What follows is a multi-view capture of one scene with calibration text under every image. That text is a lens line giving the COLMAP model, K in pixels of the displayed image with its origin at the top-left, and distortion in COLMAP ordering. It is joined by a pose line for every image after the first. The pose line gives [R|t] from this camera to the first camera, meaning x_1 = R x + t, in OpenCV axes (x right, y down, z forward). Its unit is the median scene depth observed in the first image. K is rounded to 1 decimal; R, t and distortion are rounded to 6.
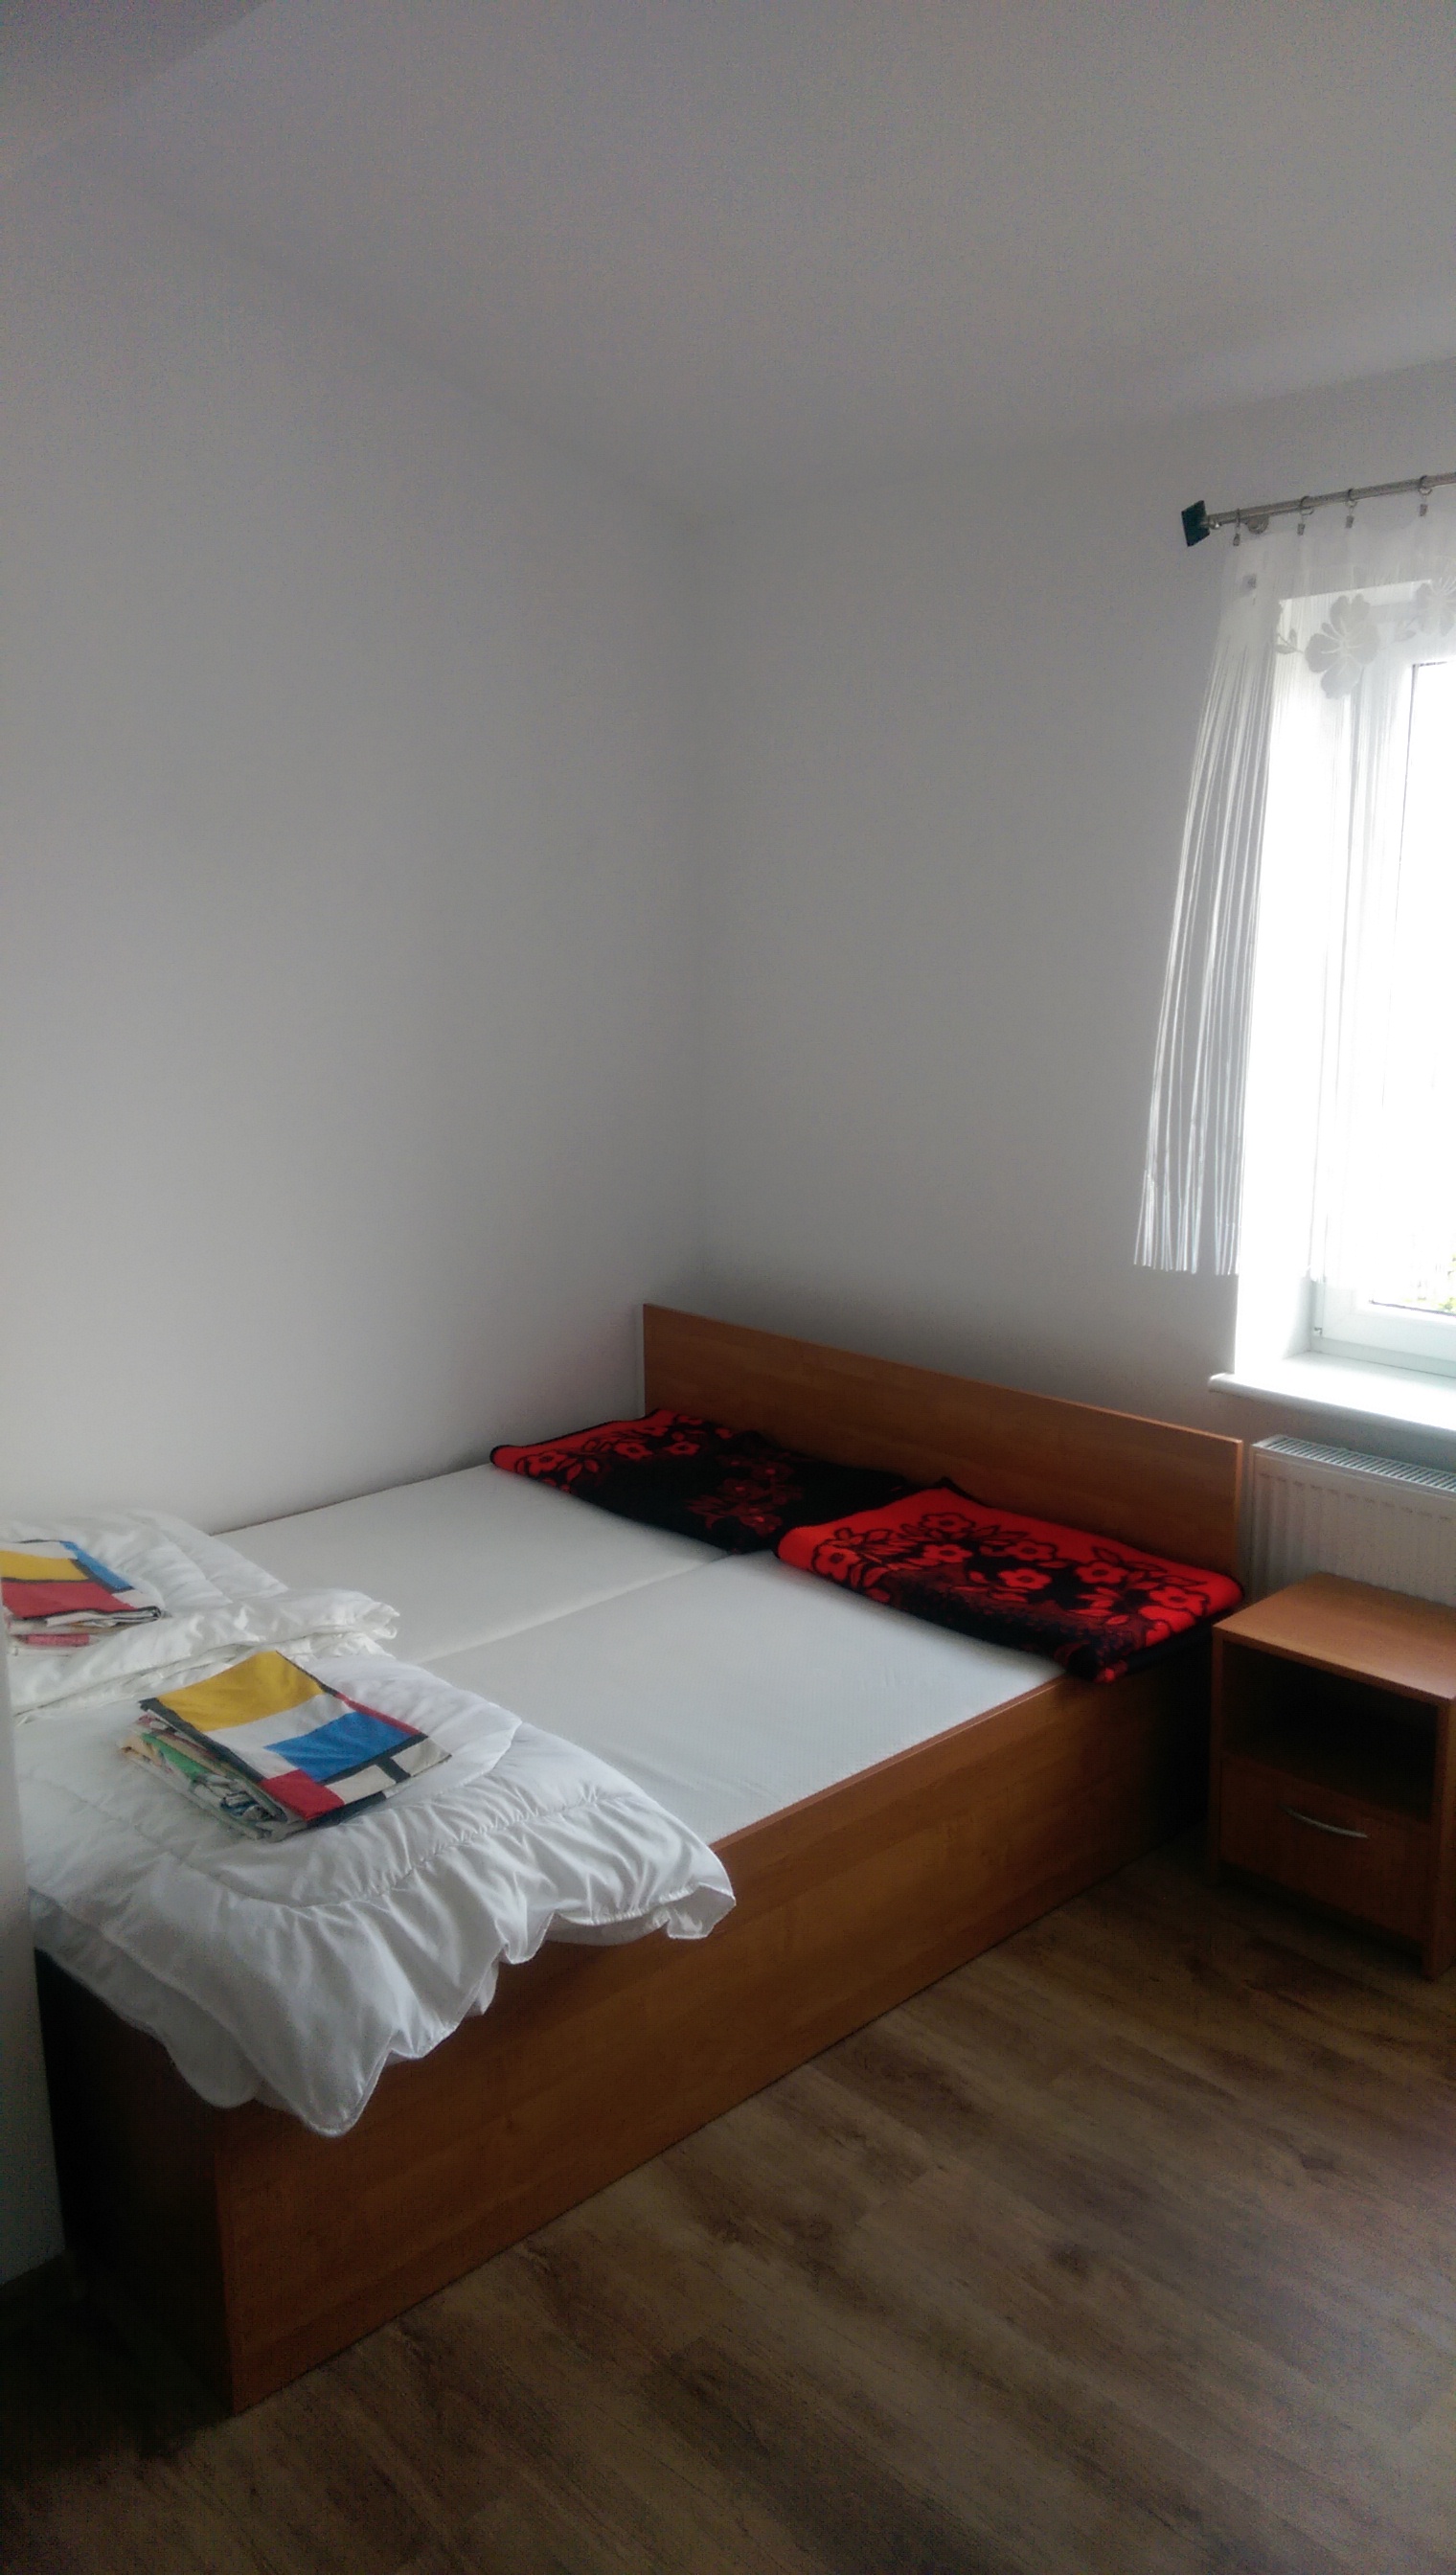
lens RADIAL K [[1825.2, 0, 728.0], [0, 1825.2, 1287.5], [0, 0, 1]] dist [0.099889, -0.139645]
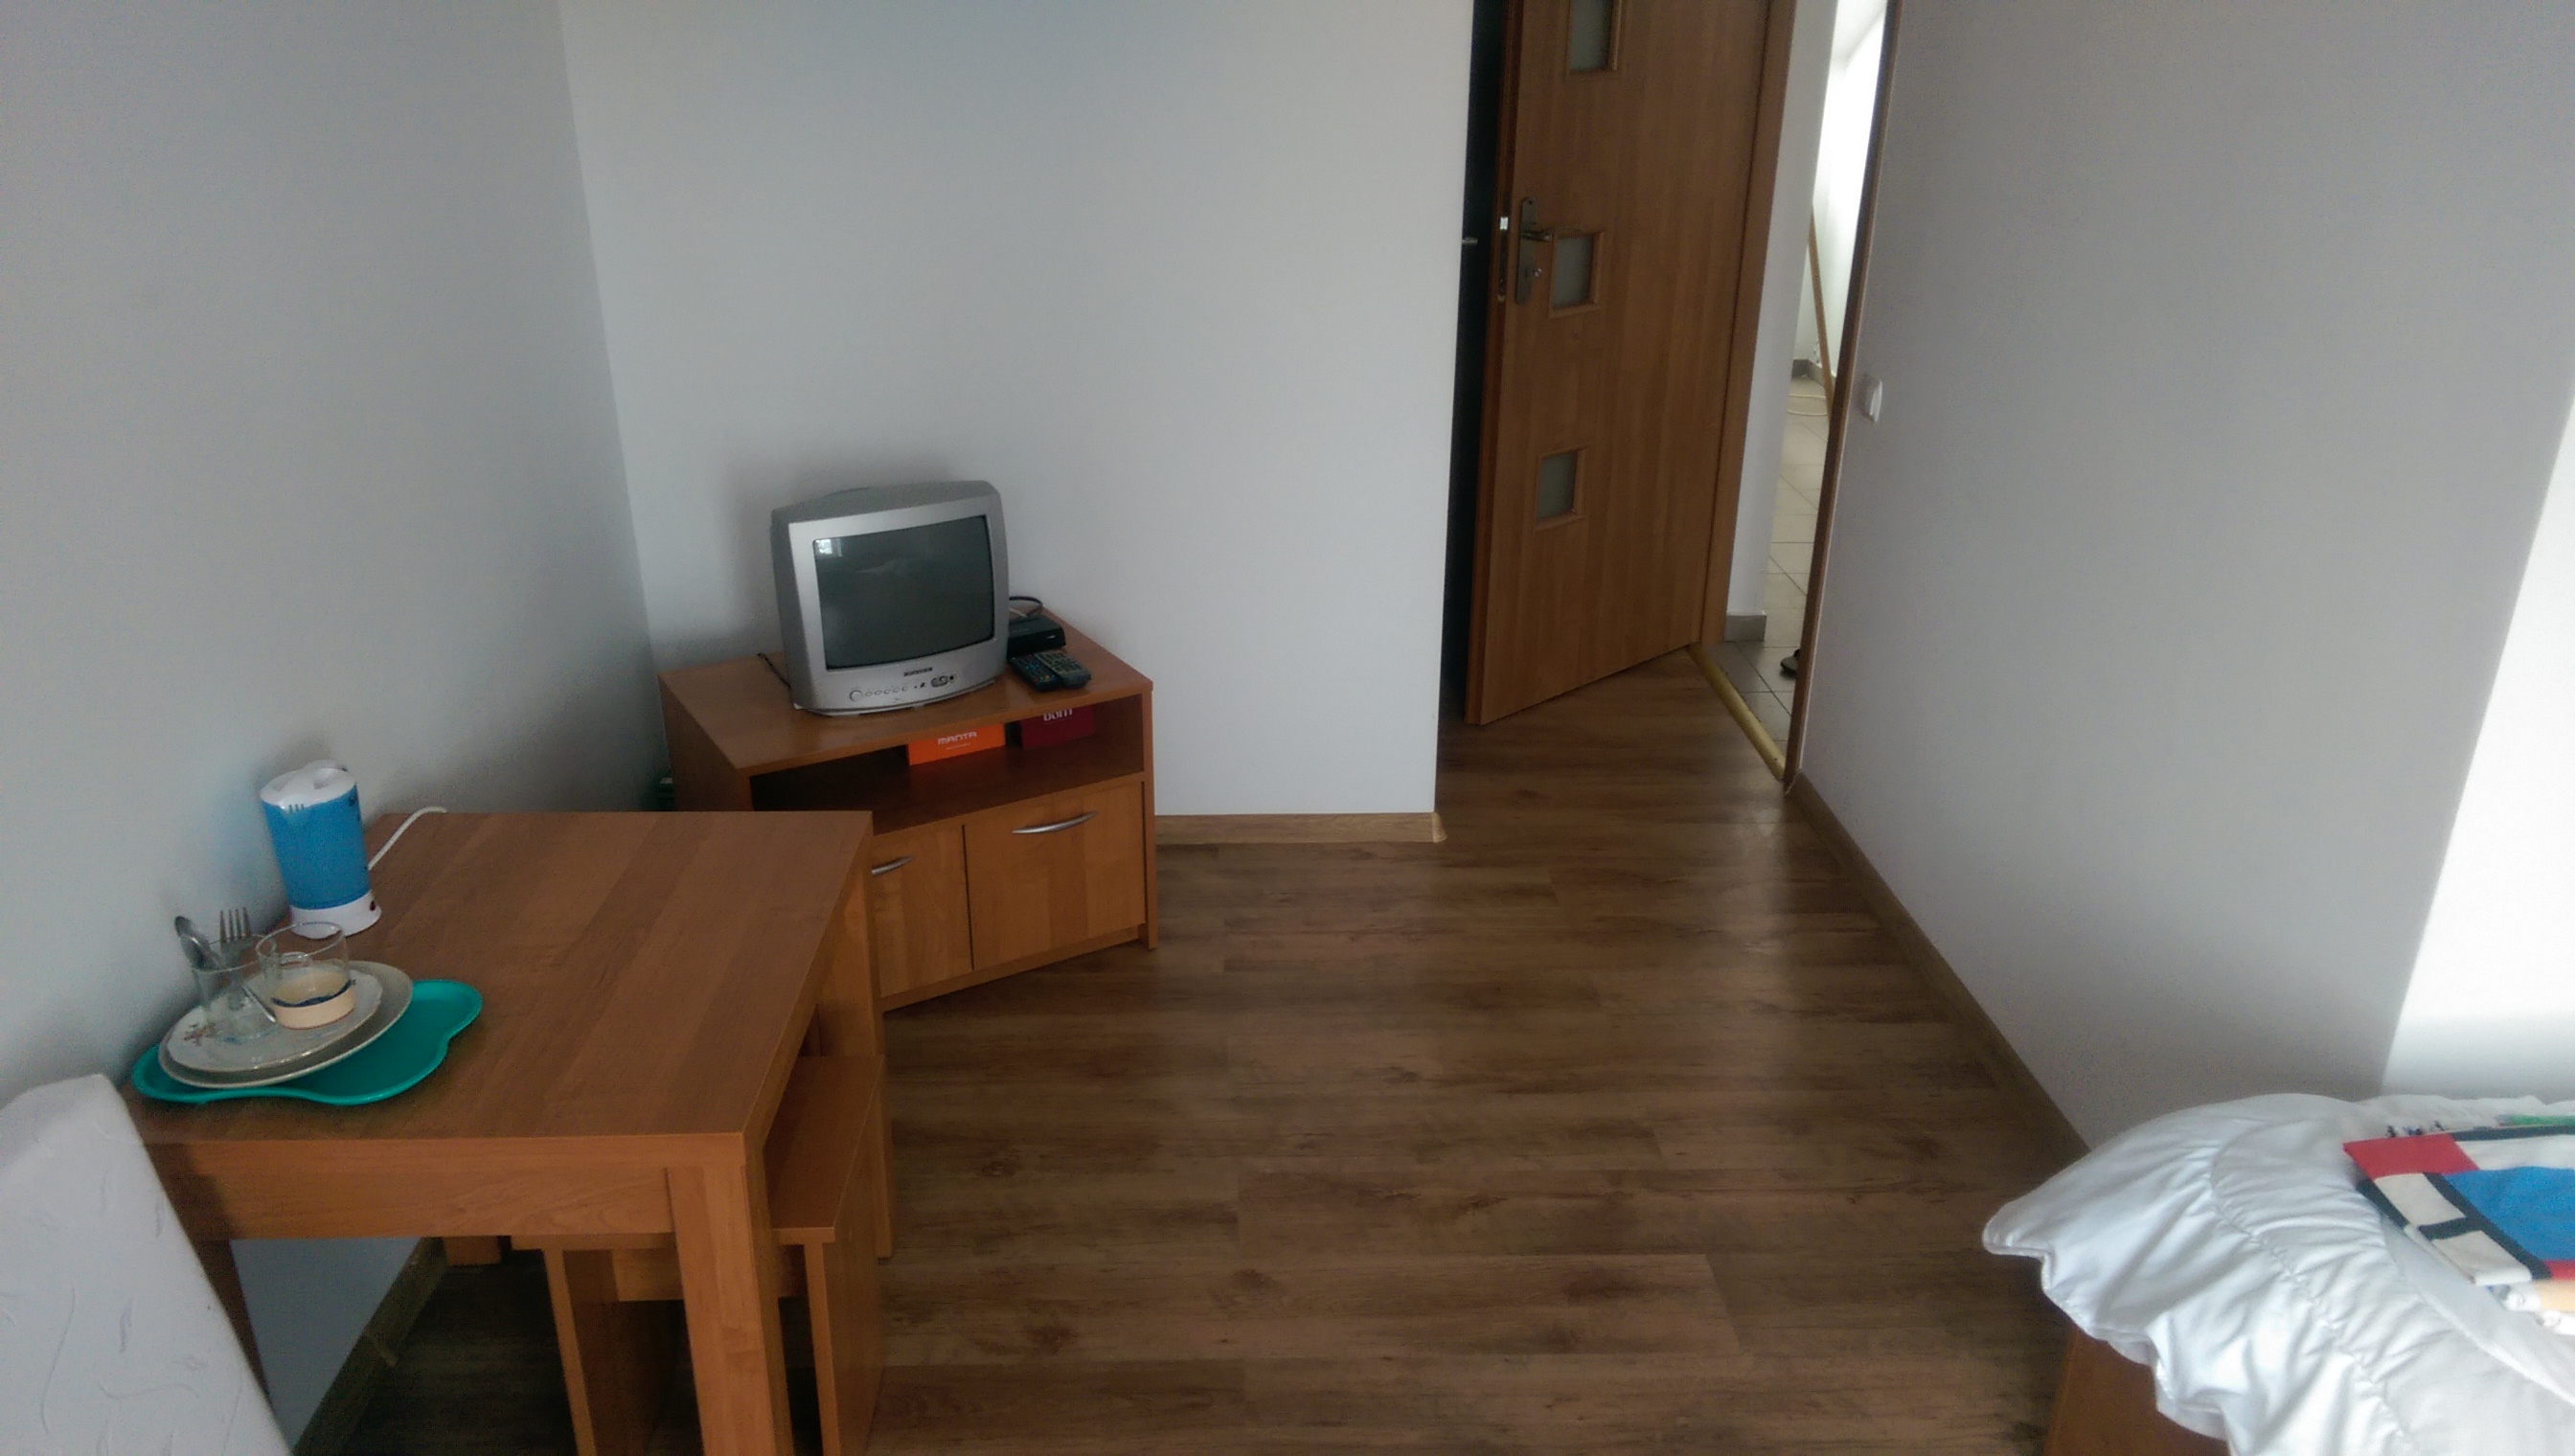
lens RADIAL K [[1825.2, 0, 1287.5], [0, 1825.2, 728.0], [0, 0, 1]] dist [0.099889, -0.139645]
pose [[-0.653319, 0.305183, -0.692847, 0.390181], [-0.157442, 0.840380, 0.518627, -0.144962], [0.740531, 0.447912, -0.500987, 0.658543]]
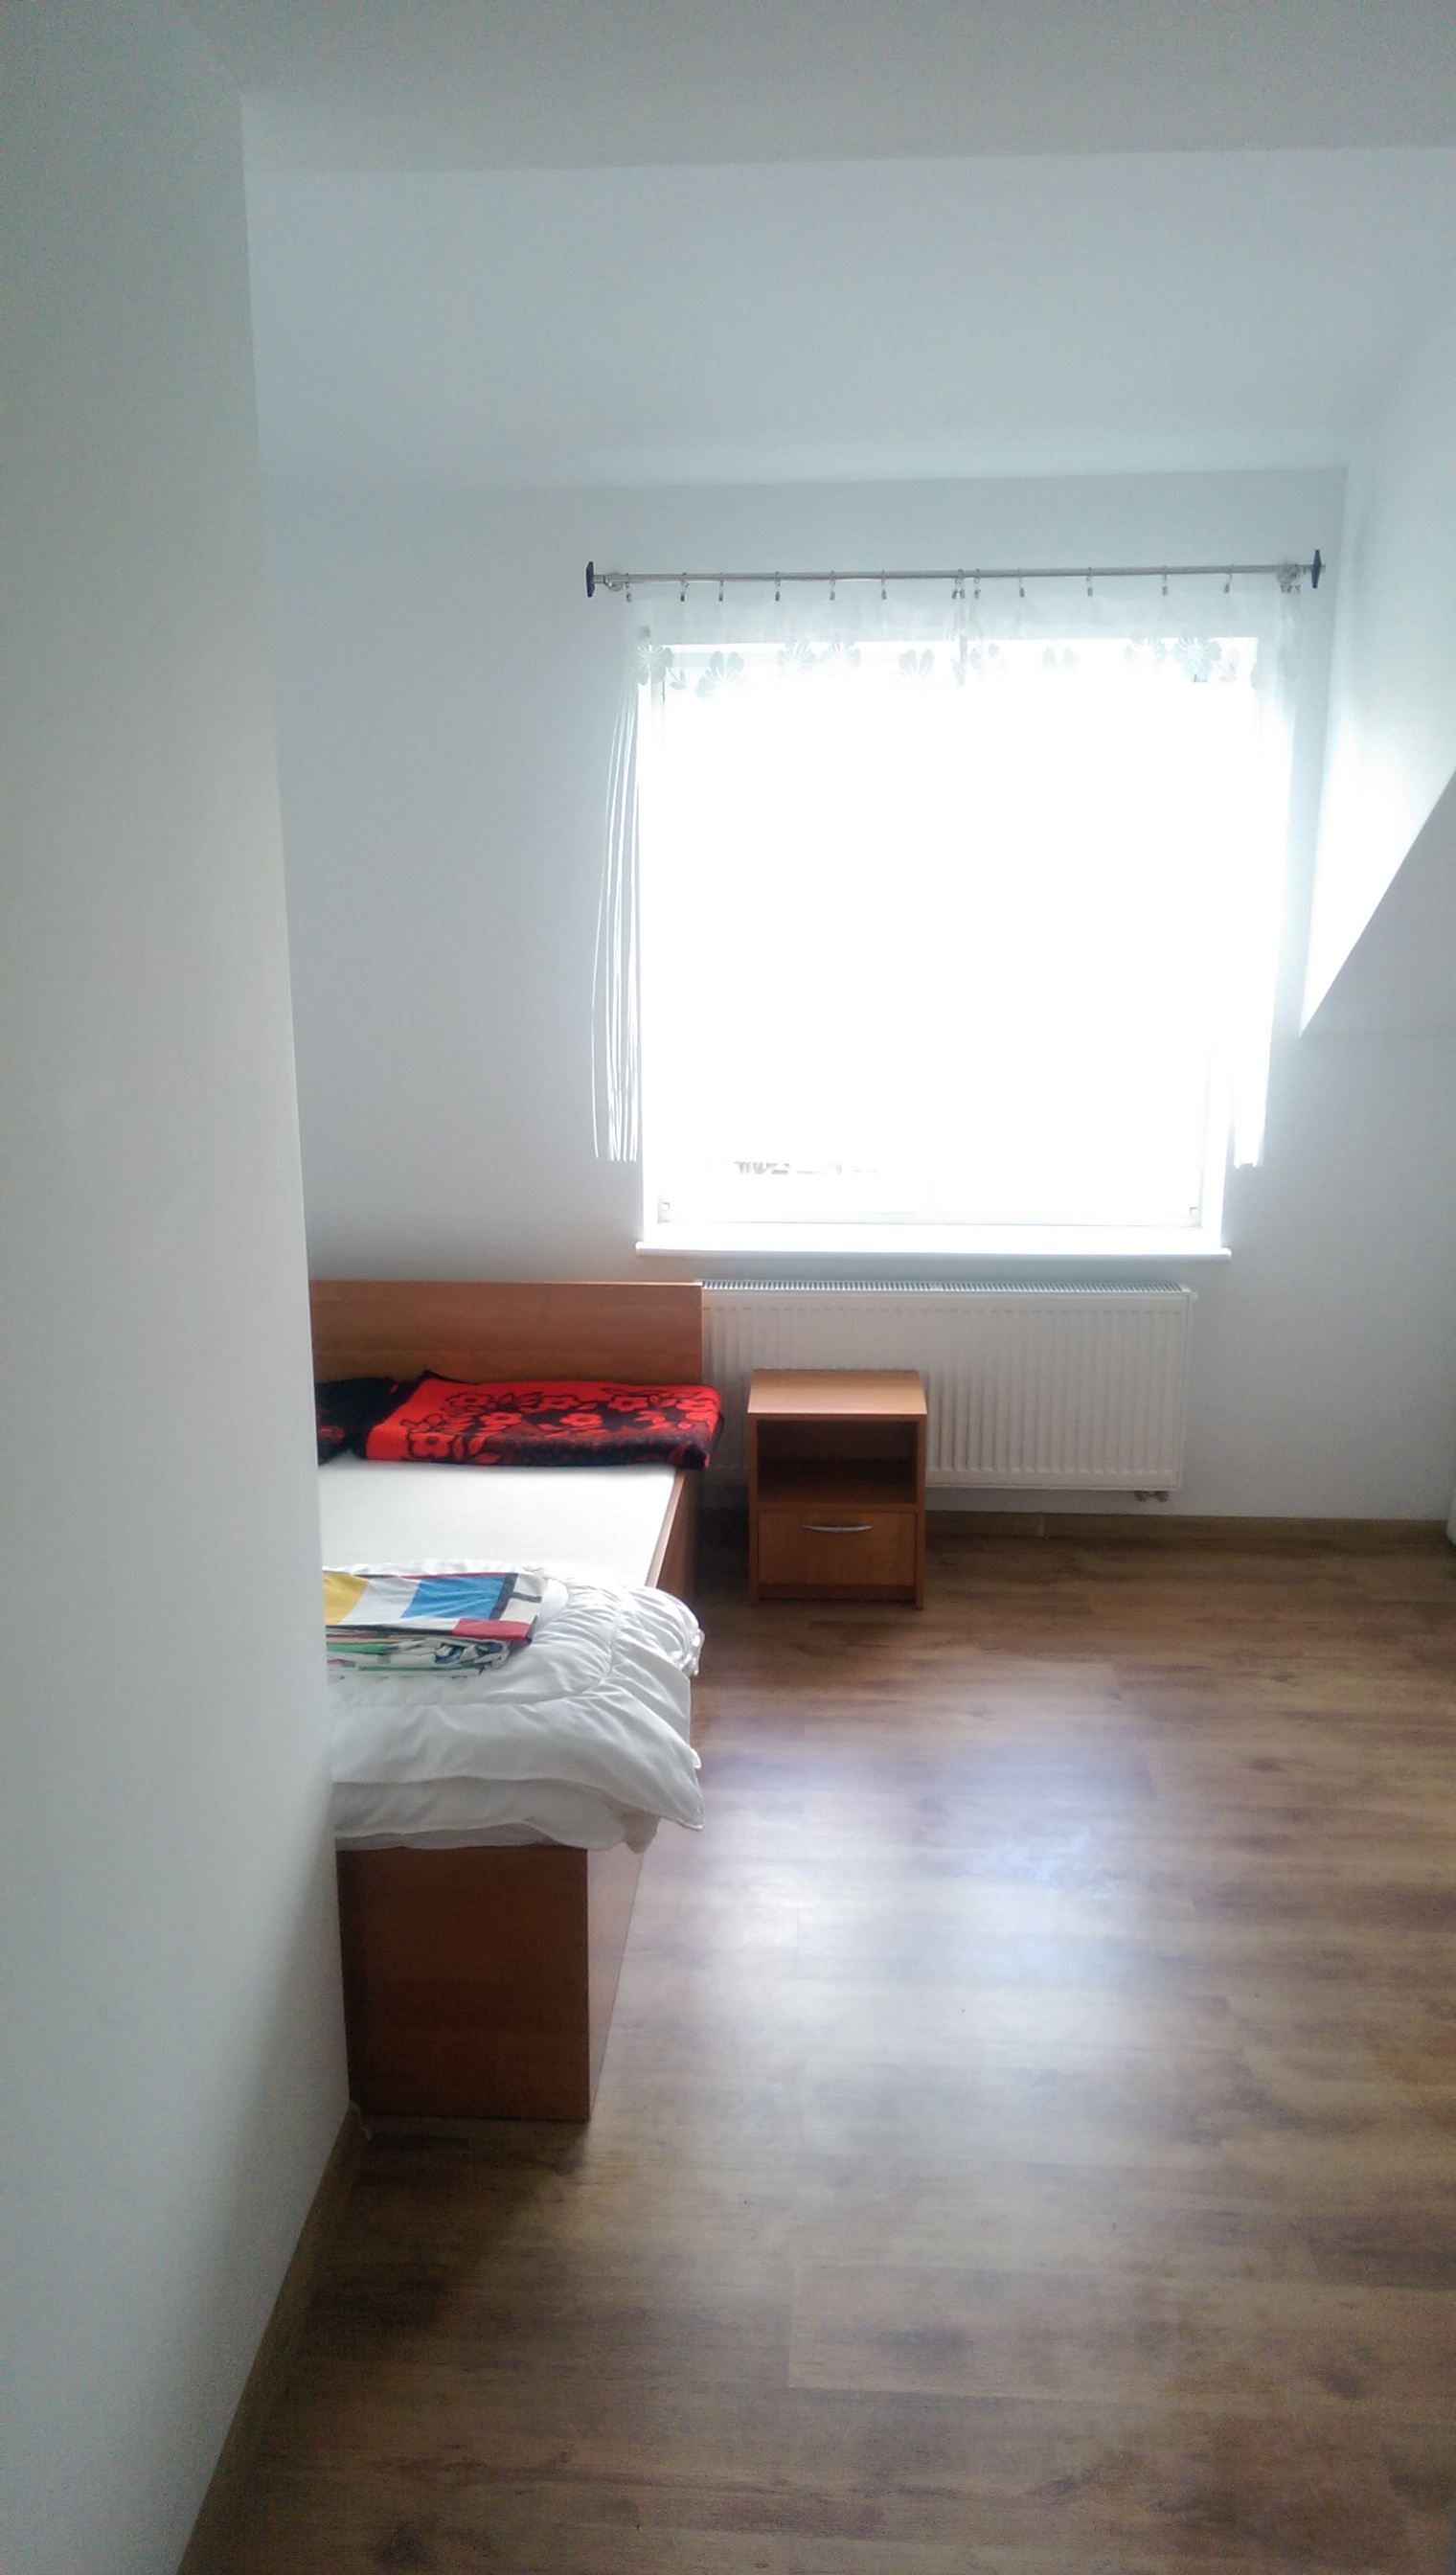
lens RADIAL K [[1825.2, 0, 728.0], [0, 1825.2, 1287.5], [0, 0, 1]] dist [0.099889, -0.139645]
pose [[0.728725, -0.150095, 0.668155, -0.601321], [0.139612, 0.987756, 0.069622, -0.002939], [-0.670424, 0.042547, 0.740757, 0.009246]]
